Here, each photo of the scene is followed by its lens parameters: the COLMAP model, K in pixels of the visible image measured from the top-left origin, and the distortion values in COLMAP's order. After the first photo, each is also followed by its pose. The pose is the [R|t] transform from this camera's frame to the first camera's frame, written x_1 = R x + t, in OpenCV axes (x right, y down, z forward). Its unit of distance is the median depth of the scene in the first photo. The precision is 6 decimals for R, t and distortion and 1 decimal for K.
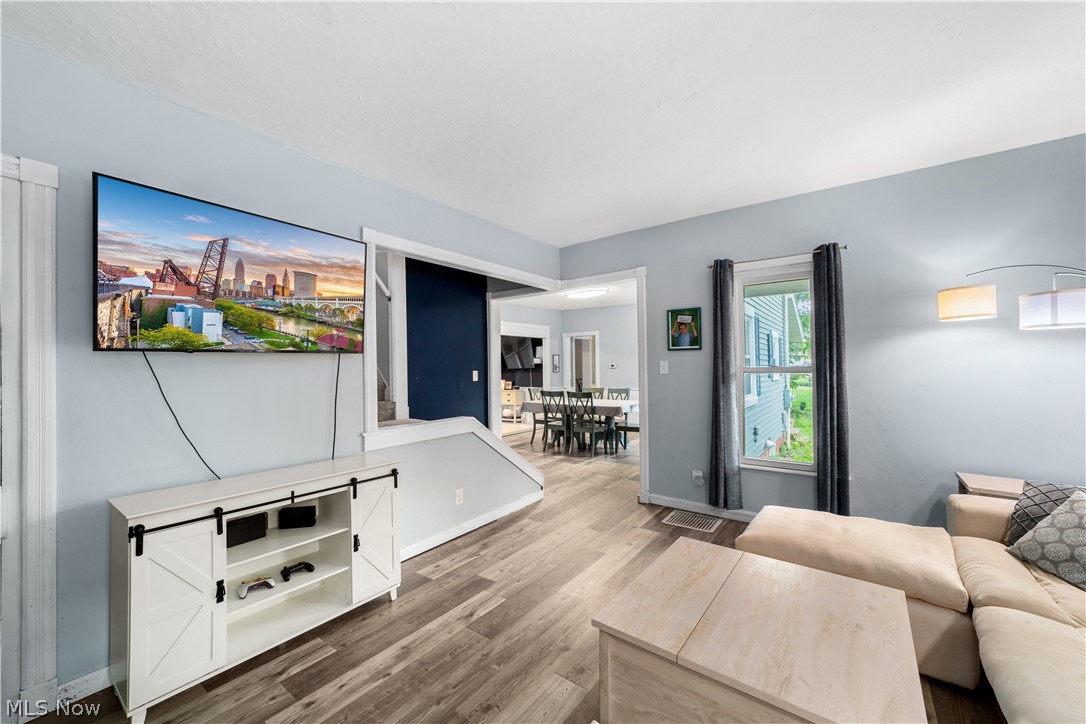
lens RADIAL K [[420.5, 0, 546.4], [0, 420.5, 361.2], [0, 0, 1]] dist [-0.005426, 0.001658]
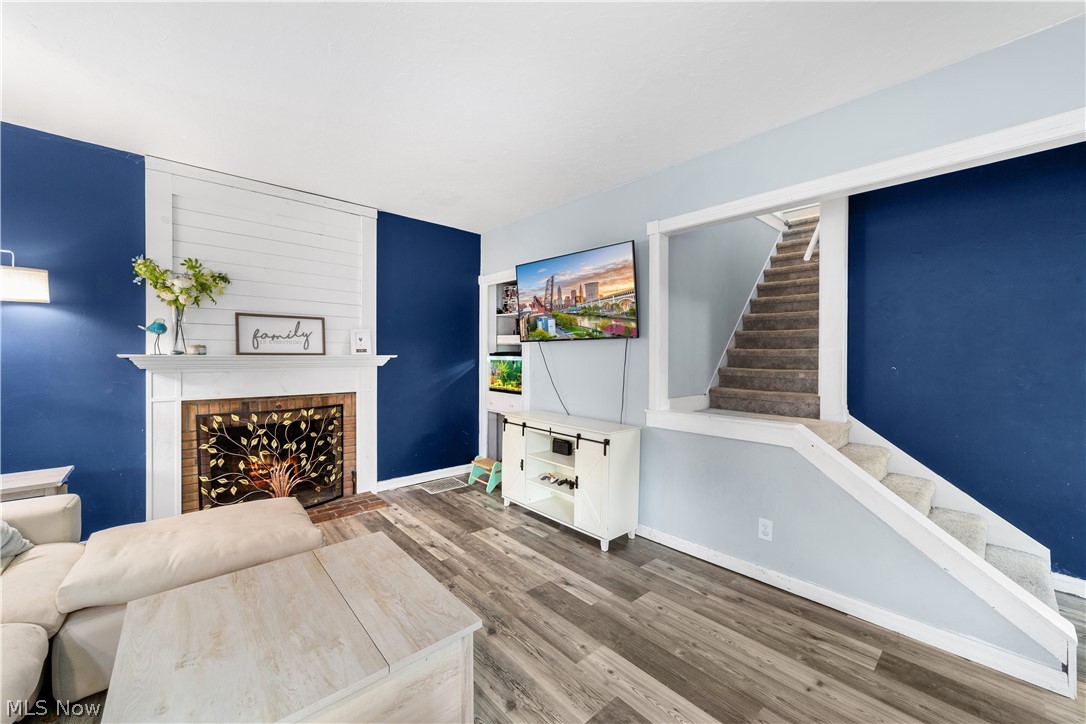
lens RADIAL K [[420.5, 0, 541.2], [0, 420.5, 355.6], [0, 0, 1]] dist [-0.005426, 0.001658]
pose [[-0.193298, 0.018523, -0.980965, 0.867255], [0.008216, 0.999817, 0.017260, 0.006897], [0.981106, -0.004724, -0.193415, 1.144147]]
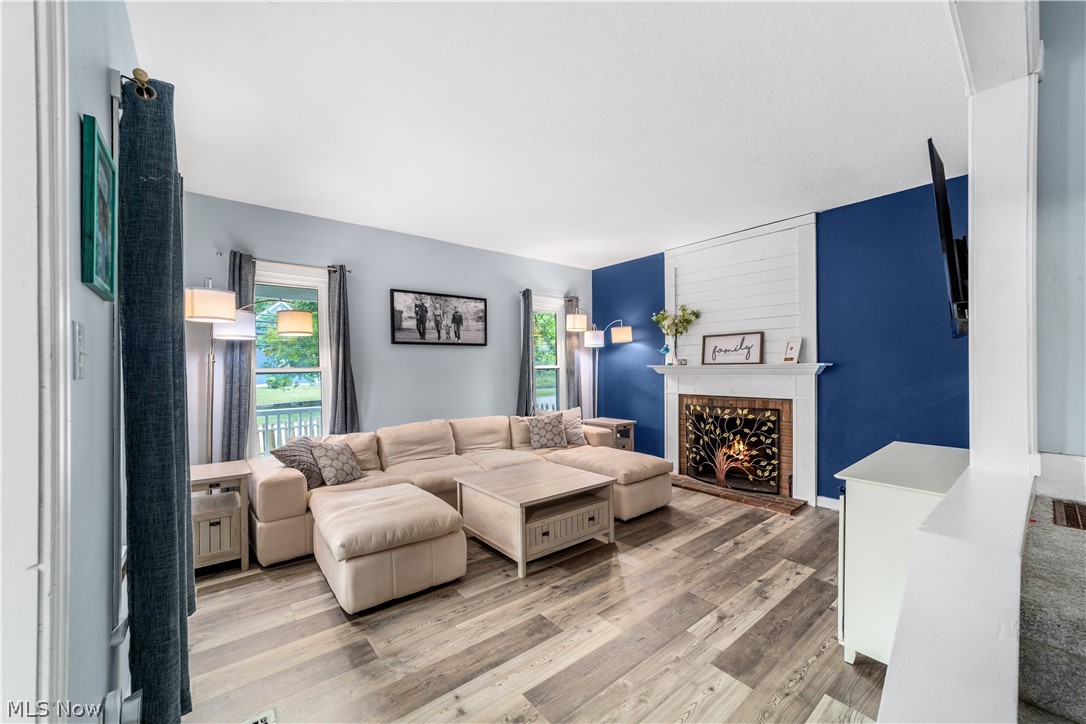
lens RADIAL K [[420.5, 0, 539.1], [0, 420.5, 368.7], [0, 0, 1]] dist [-0.005426, 0.001658]
pose [[-0.968879, 0.025059, 0.246262, -0.031335], [0.021644, 0.999628, -0.016566, 0.054162], [-0.246586, -0.010720, -0.969062, 2.018704]]
